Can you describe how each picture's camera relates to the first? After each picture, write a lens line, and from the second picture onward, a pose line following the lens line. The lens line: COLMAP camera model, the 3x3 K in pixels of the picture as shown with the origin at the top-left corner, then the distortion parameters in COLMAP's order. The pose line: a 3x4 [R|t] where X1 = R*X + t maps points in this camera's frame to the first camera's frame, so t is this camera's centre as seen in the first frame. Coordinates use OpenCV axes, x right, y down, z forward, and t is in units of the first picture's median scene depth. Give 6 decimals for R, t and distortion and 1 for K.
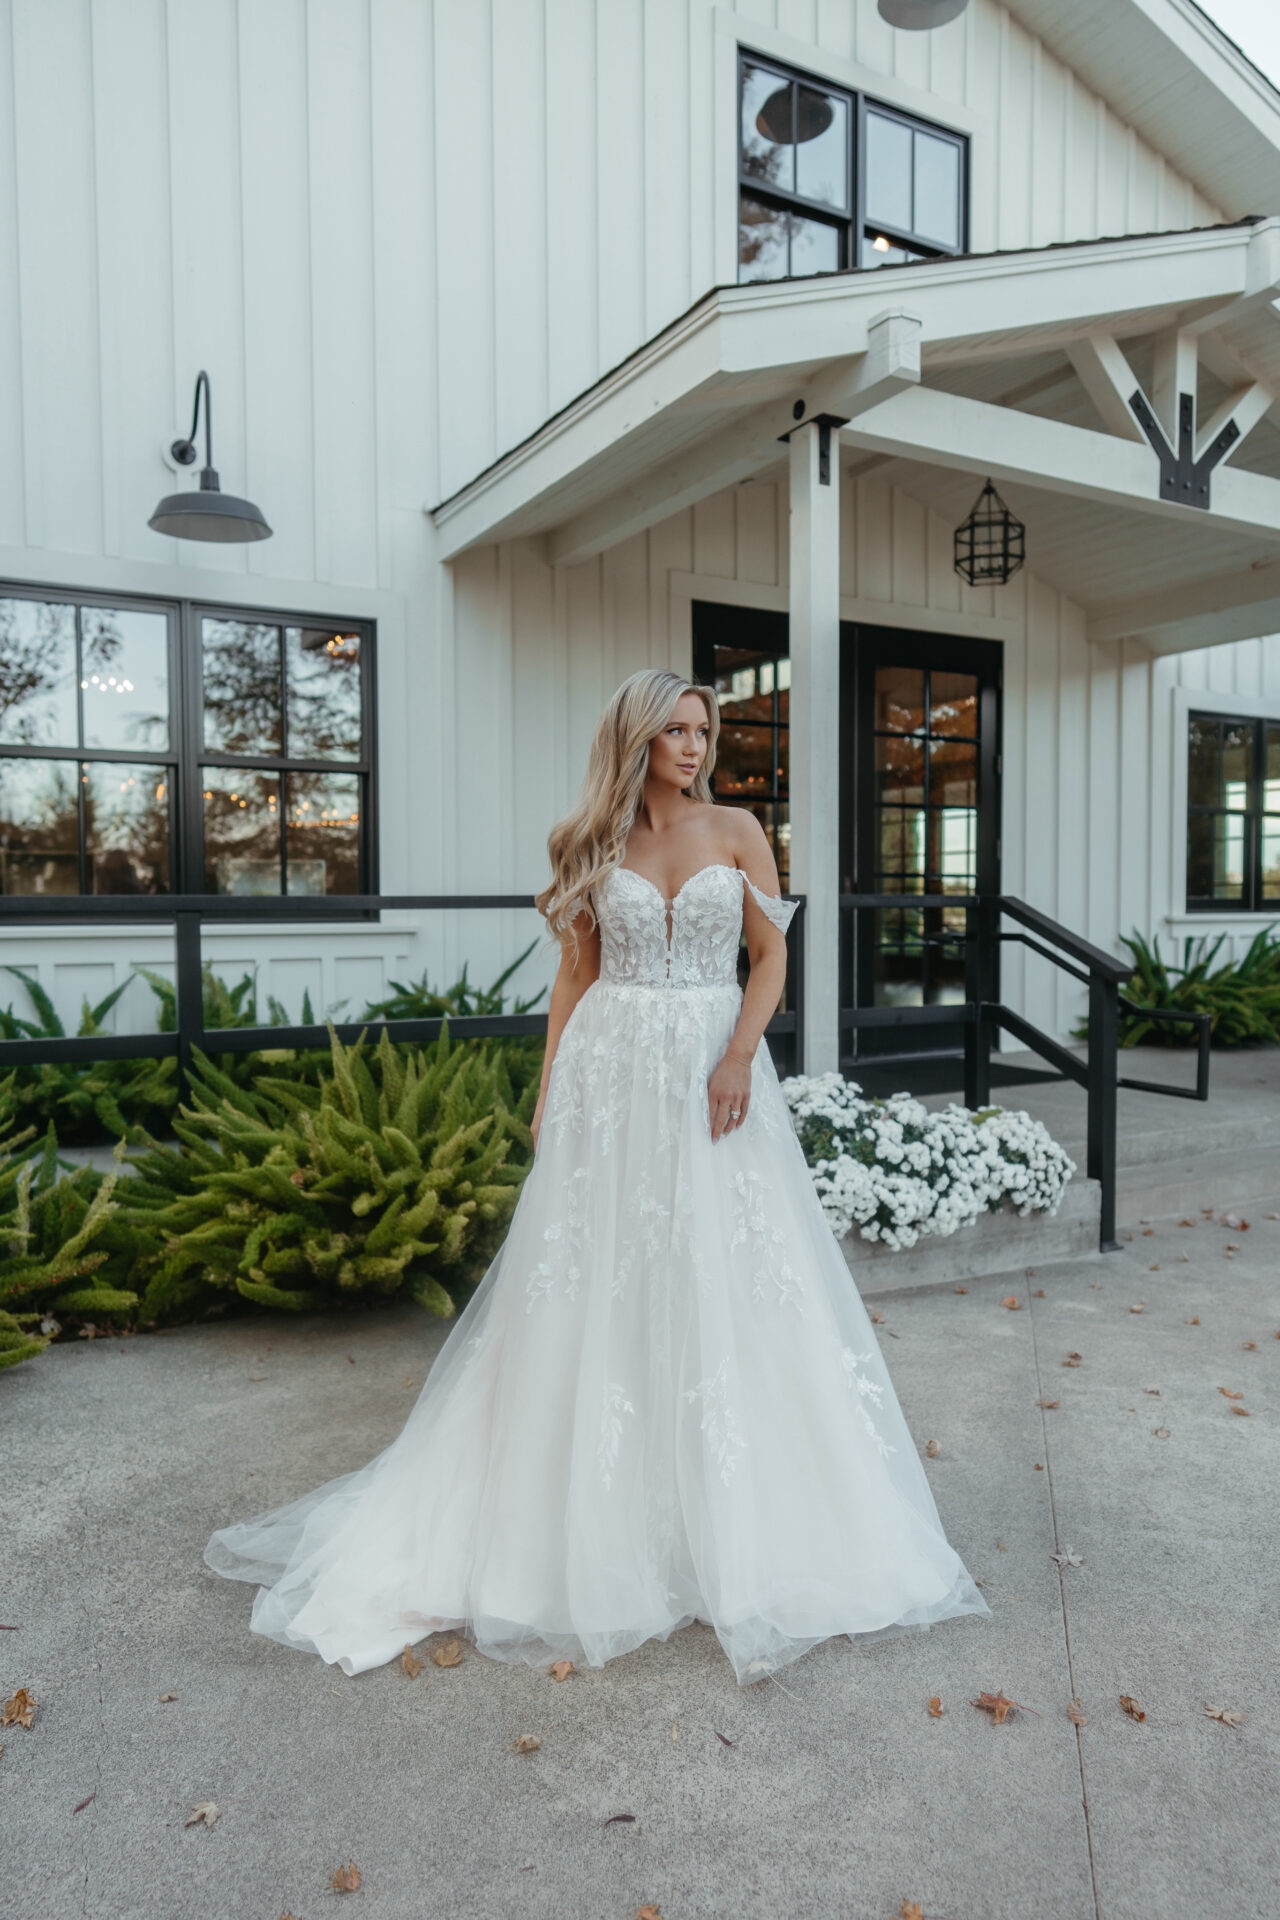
lens RADIAL K [[1253.2, 0, 642.3], [0, 1253.2, 953.1], [0, 0, 1]] dist [0.007940, -0.001354]
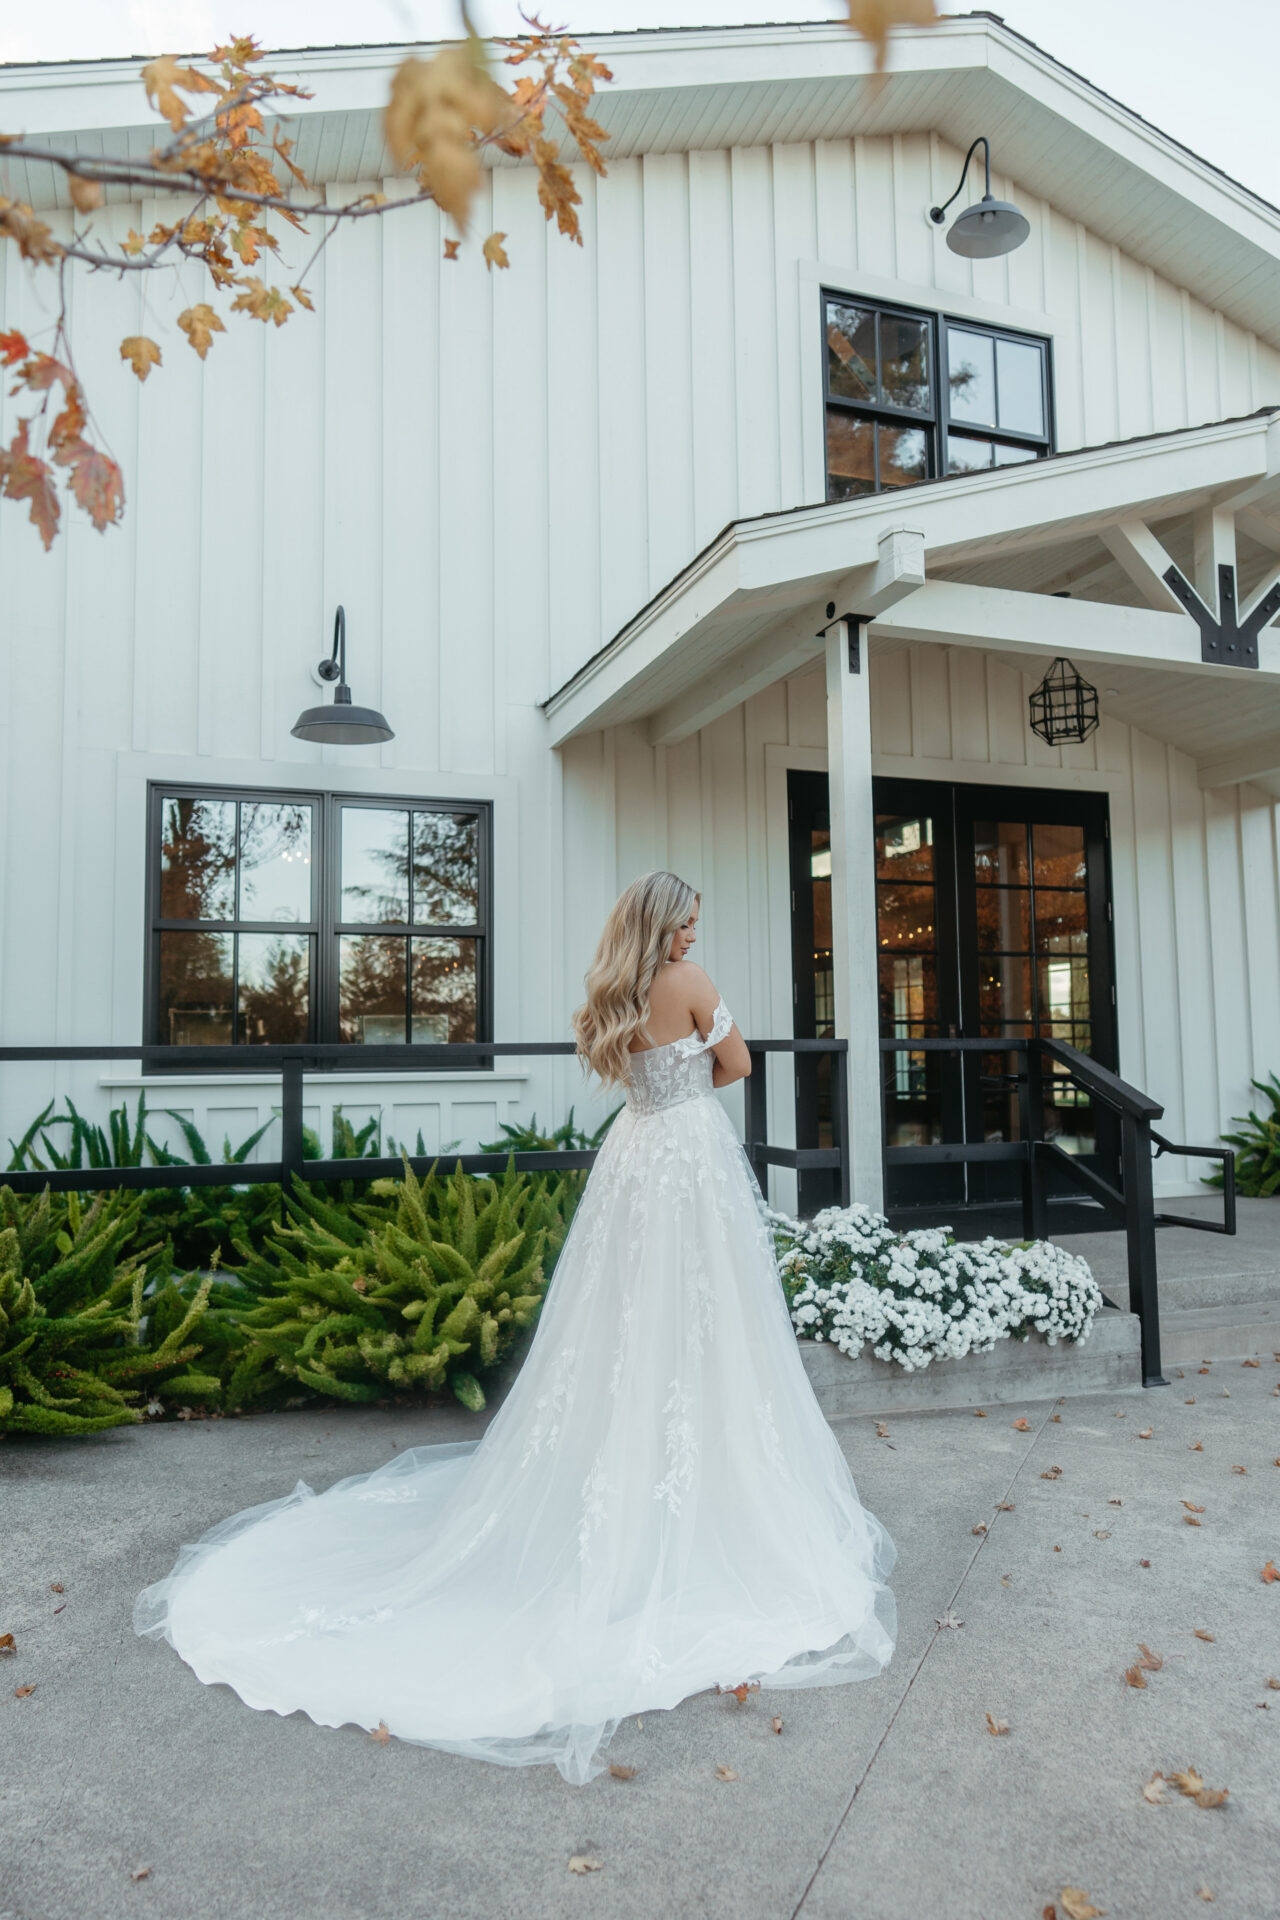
lens RADIAL K [[1253.2, 0, 636.7], [0, 1253.2, 961.4], [0, 0, 1]] dist [0.007940, -0.001354]
pose [[0.988376, -0.020819, -0.150595, 0.116676], [0.003291, 0.993276, -0.115720, 0.011766], [0.151992, 0.113879, 0.981799, -0.101319]]
